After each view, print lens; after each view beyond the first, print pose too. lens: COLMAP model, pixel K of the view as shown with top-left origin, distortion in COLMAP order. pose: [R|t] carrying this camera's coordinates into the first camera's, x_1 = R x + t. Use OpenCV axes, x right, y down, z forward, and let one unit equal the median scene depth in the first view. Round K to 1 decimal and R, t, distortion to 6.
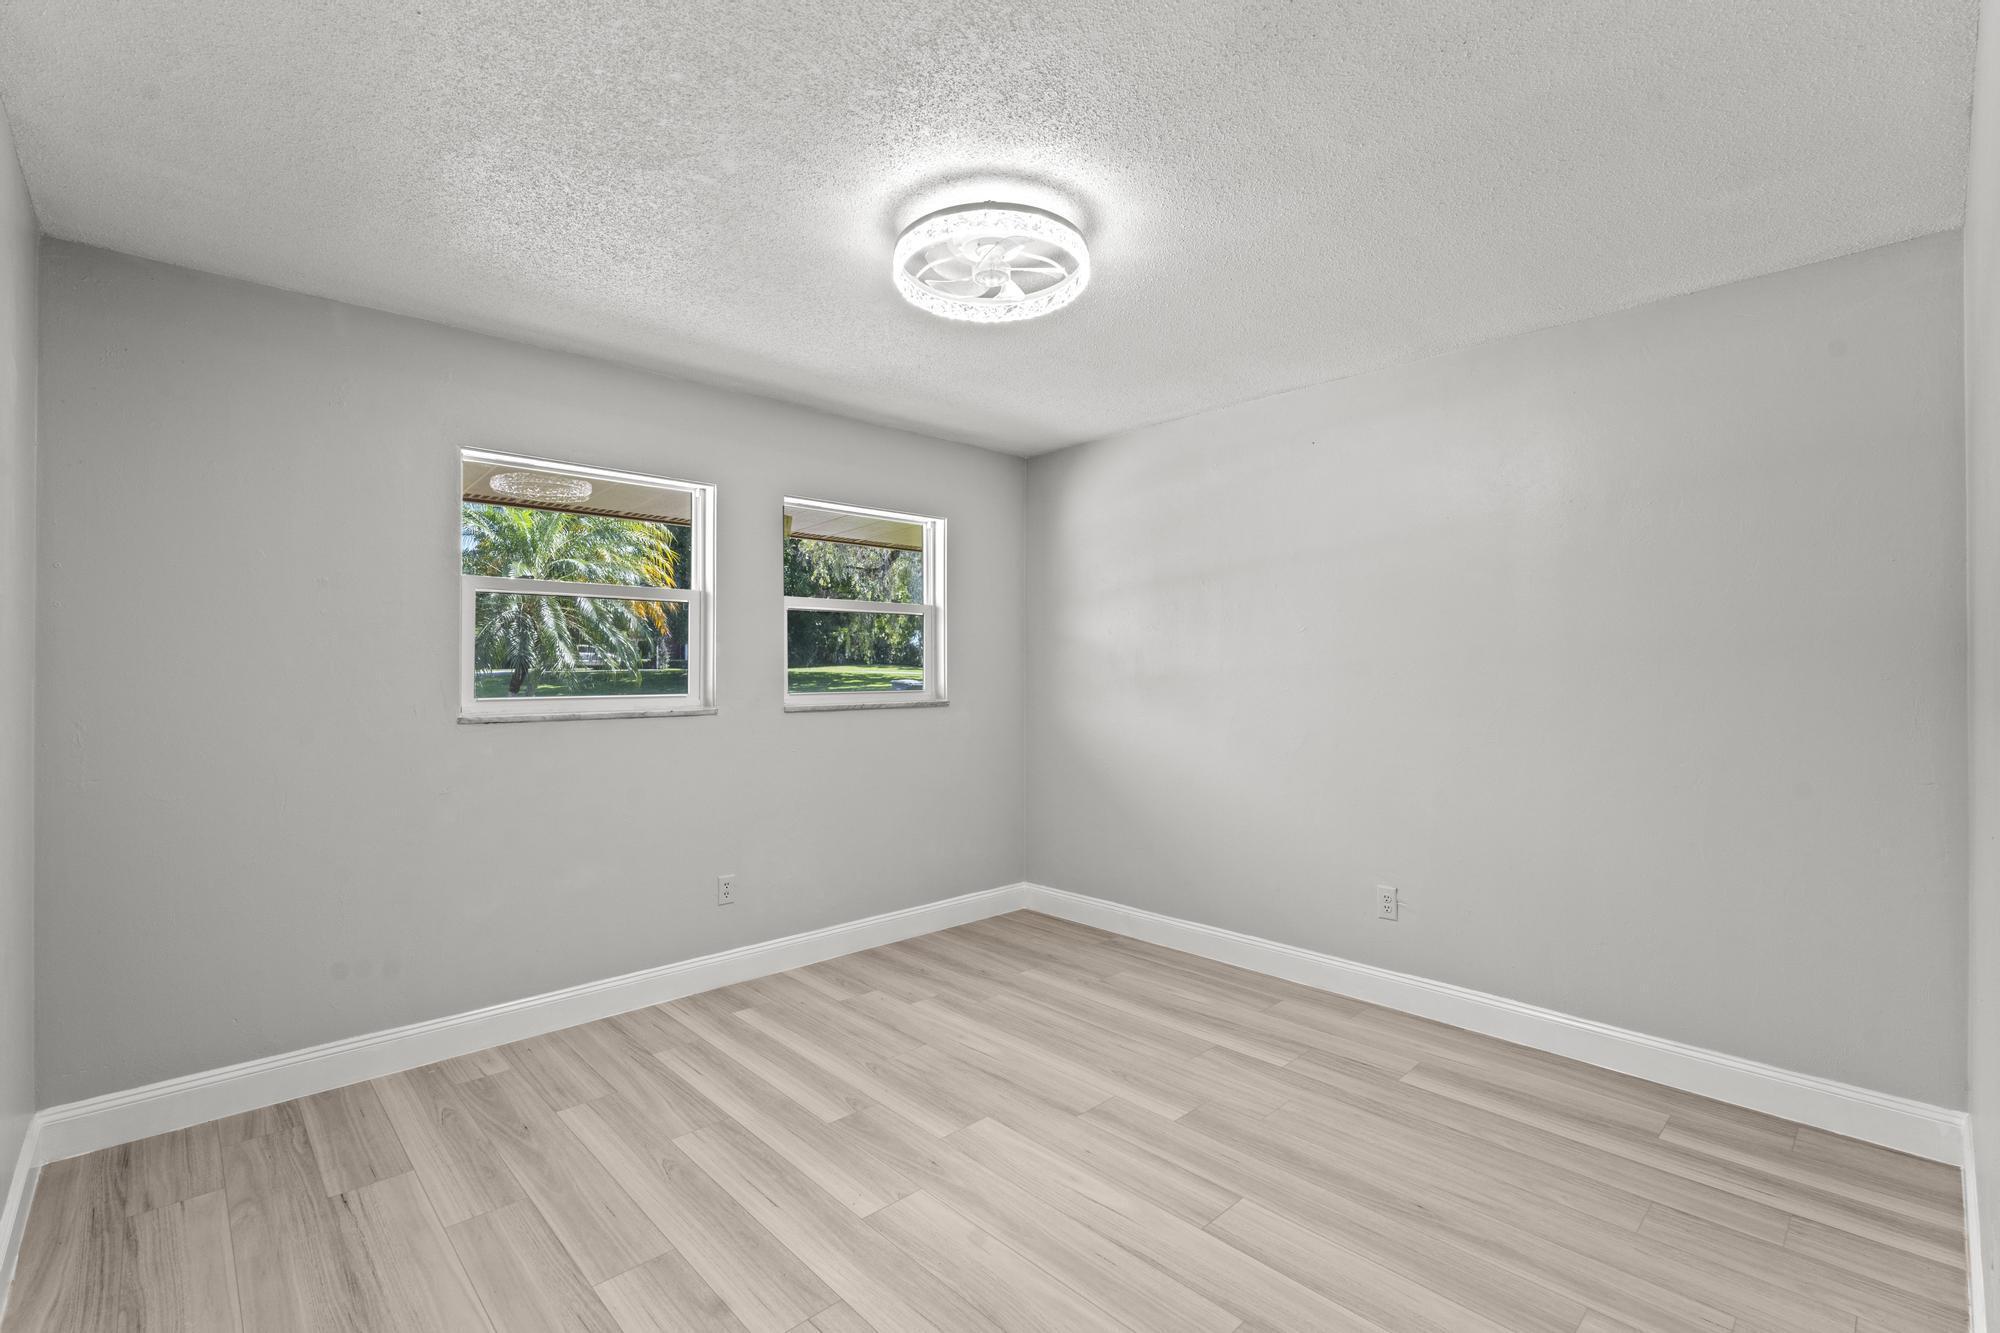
lens RADIAL K [[878.5, 0, 1003.8], [0, 878.5, 650.2], [0, 0, 1]] dist [-0.000018, -0.000230]
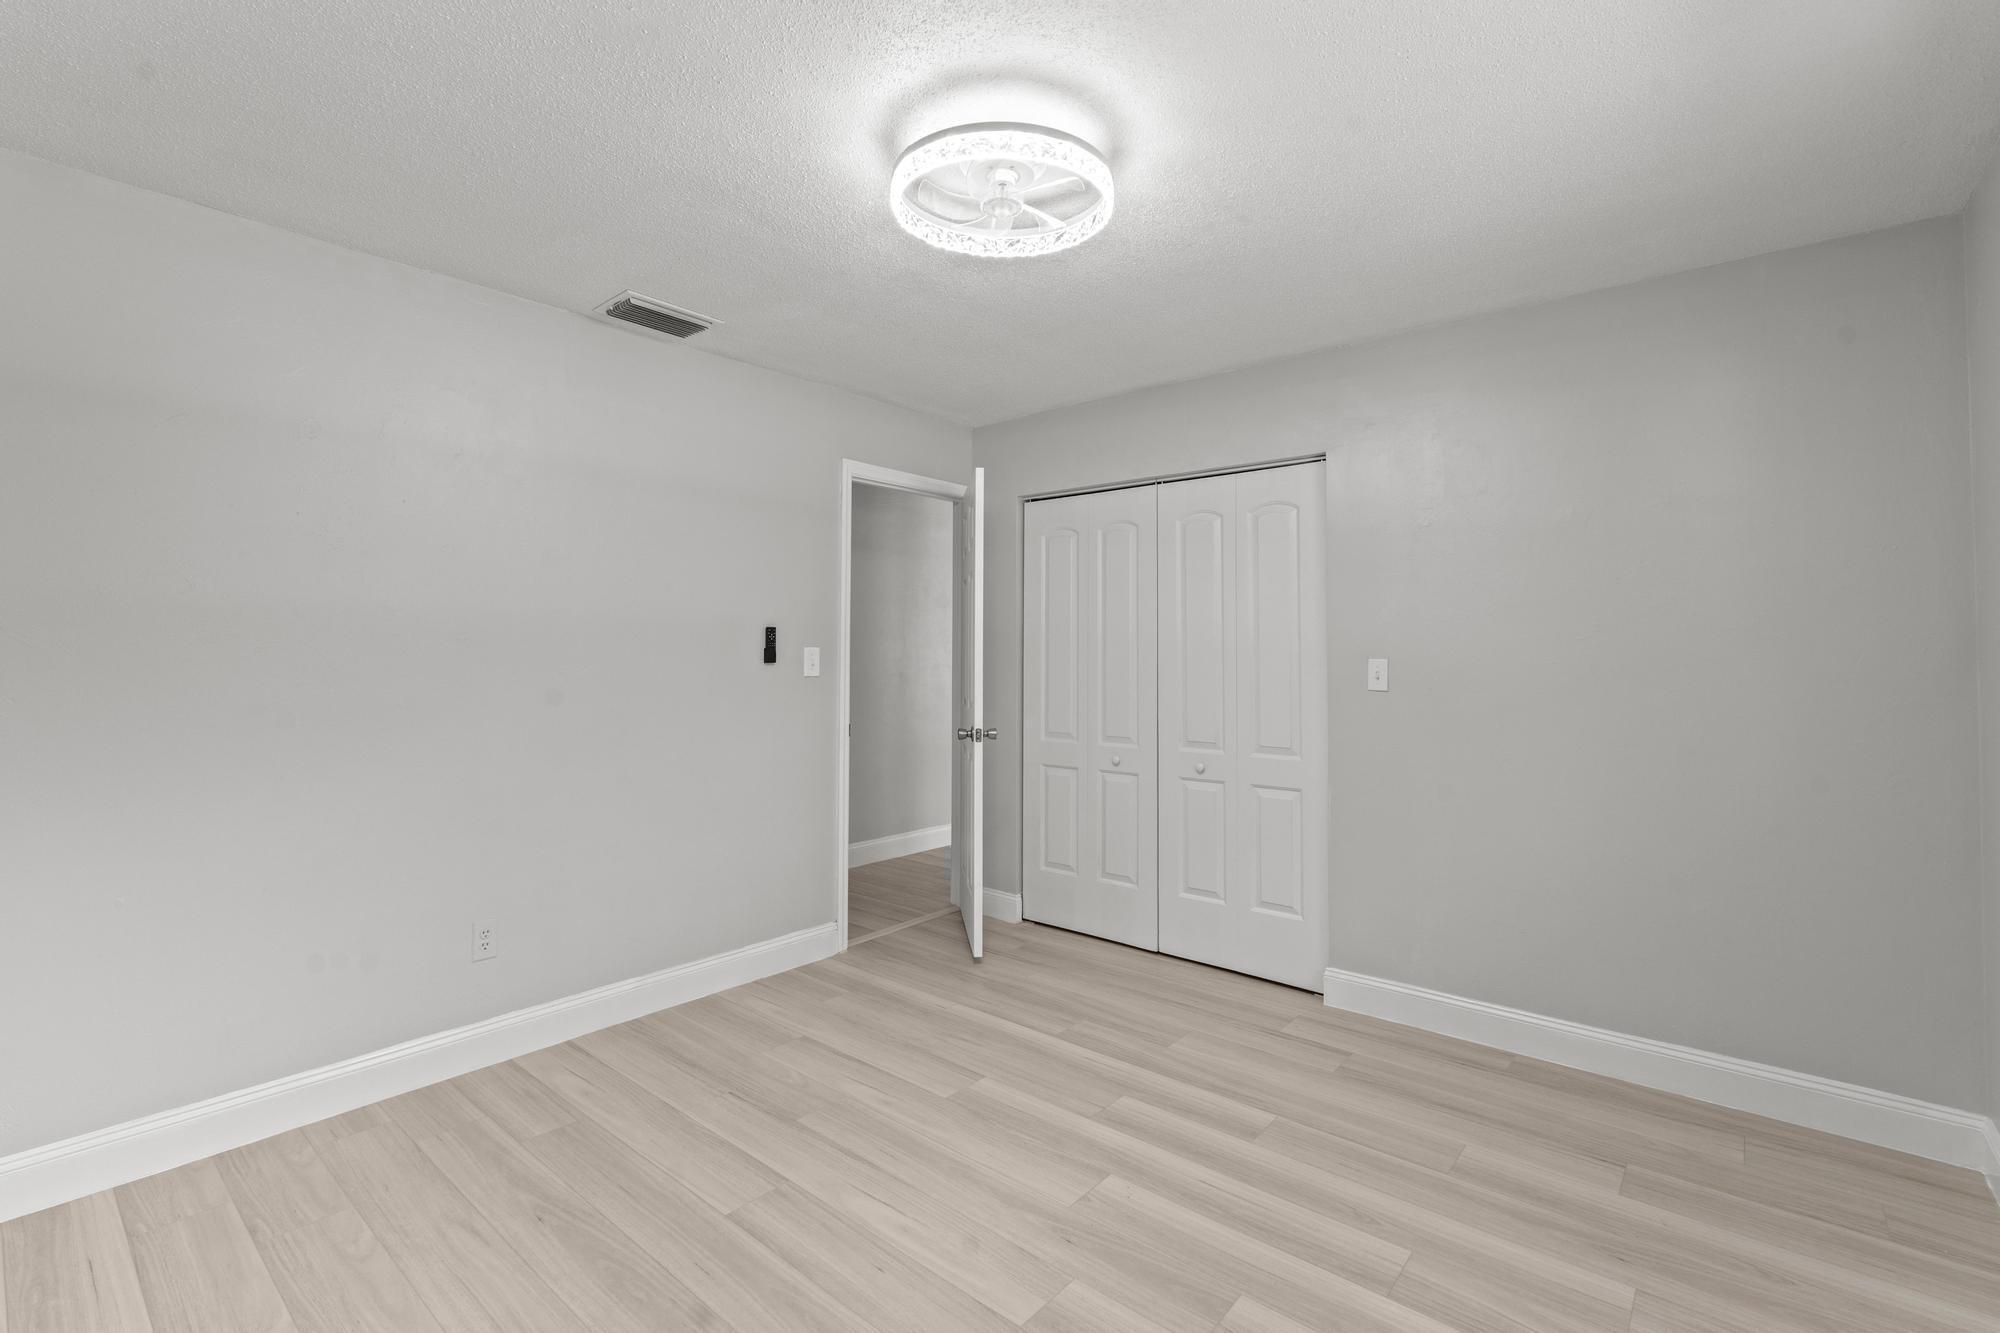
lens RADIAL K [[878.5, 0, 1003.8], [0, 878.5, 650.2], [0, 0, 1]] dist [-0.000018, -0.000230]
pose [[-0.993798, -0.004145, -0.111120, 0.083236], [-0.001018, 0.999602, -0.028179, 0.046175], [0.111193, -0.027891, -0.993407, 1.974560]]
